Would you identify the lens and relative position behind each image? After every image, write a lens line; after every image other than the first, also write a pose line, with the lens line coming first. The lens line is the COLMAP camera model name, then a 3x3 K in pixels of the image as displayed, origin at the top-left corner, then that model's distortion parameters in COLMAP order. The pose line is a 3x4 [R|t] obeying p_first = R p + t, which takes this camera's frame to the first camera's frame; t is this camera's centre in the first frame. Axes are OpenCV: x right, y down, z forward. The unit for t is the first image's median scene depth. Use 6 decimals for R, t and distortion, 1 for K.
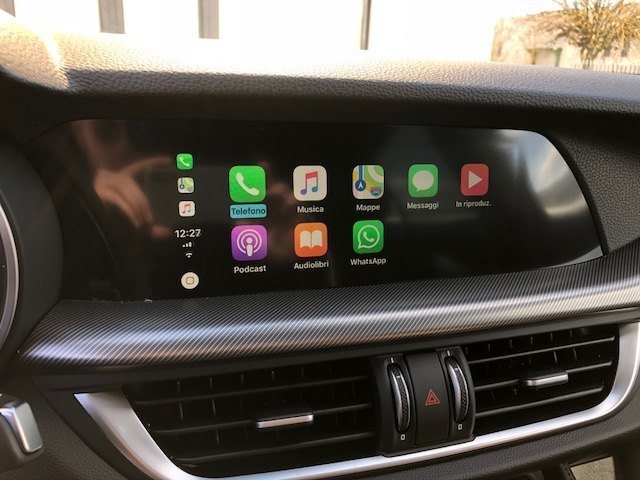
lens RADIAL K [[522.9, 0, 321.7], [0, 522.9, 239.7], [0, 0, 1]] dist [0.009441, 0.002760]
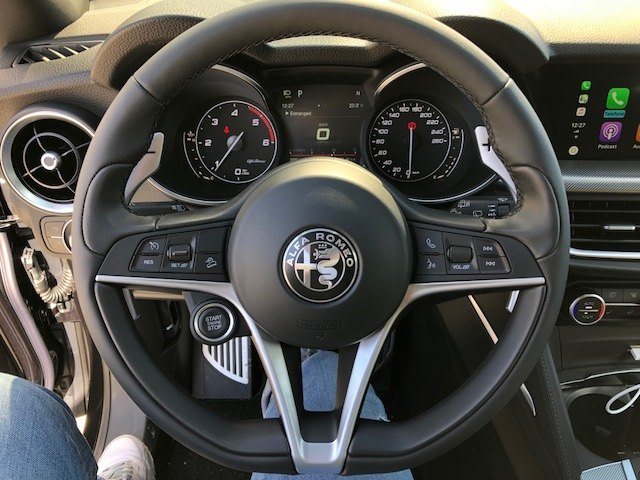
lens RADIAL K [[522.9, 0, 318.5], [0, 522.9, 238.7], [0, 0, 1]] dist [0.009441, 0.002760]
pose [[0.947751, 0.140979, -0.286169, -0.537057], [-0.041732, 0.944133, 0.326911, -0.200660], [0.316270, -0.297888, 0.900687, -1.083291]]
